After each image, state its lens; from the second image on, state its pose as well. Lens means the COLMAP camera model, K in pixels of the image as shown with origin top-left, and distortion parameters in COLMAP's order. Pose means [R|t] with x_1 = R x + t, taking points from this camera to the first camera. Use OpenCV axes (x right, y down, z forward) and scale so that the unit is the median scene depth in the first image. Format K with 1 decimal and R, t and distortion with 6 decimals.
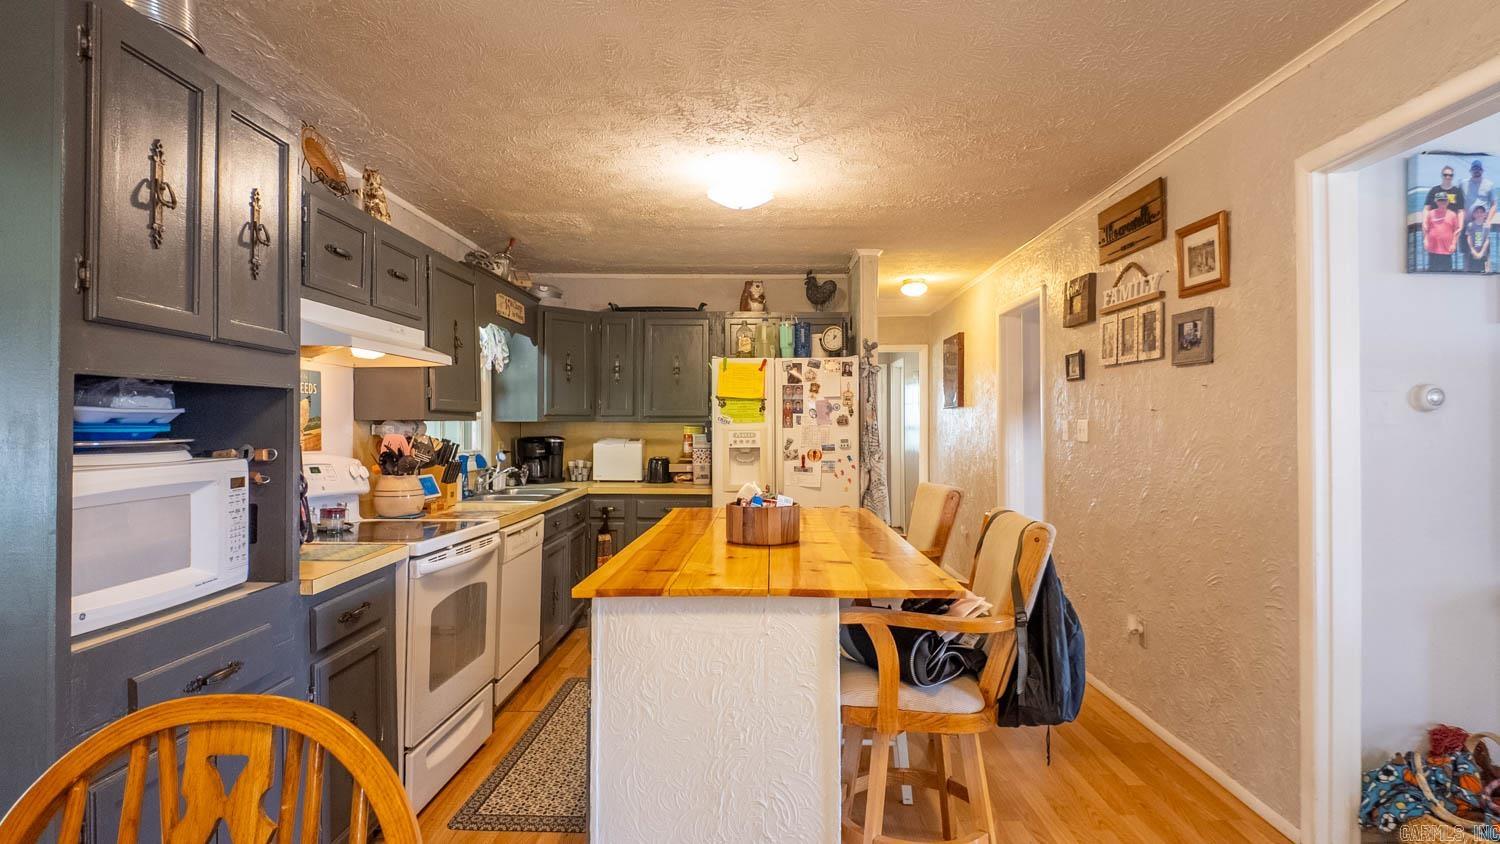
lens RADIAL K [[765.5, 0, 751.1], [0, 765.5, 421.1], [0, 0, 1]] dist [0.002061, -0.000375]
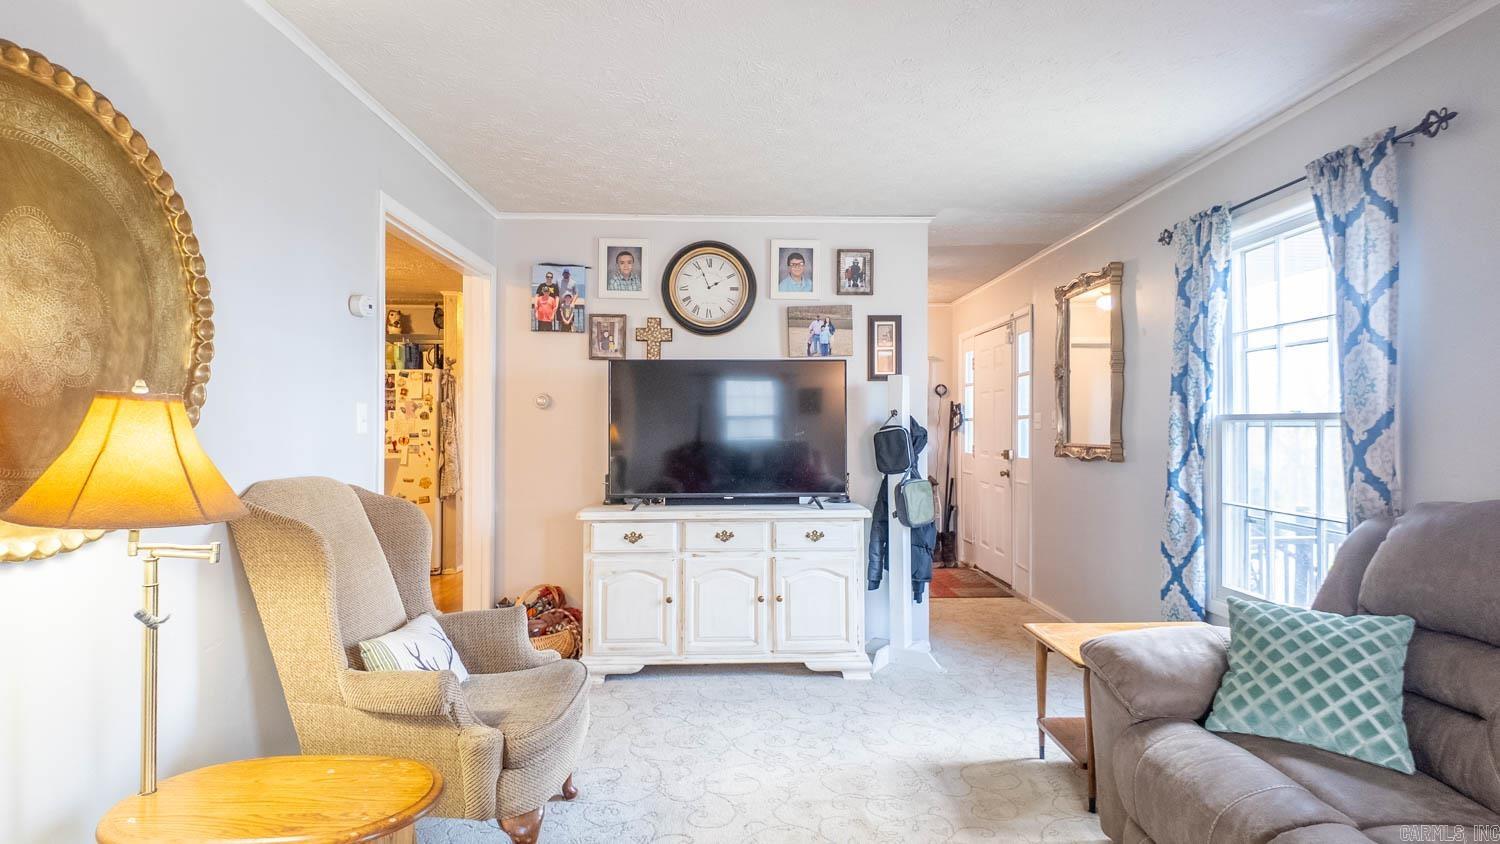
lens RADIAL K [[765.5, 0, 751.1], [0, 765.5, 421.8], [0, 0, 1]] dist [0.002061, -0.000375]
pose [[0.998892, 0.008622, 0.046257, 0.642894], [-0.008483, 0.999959, -0.003199, 0.009477], [-0.046283, 0.002803, 0.998924, -0.401004]]
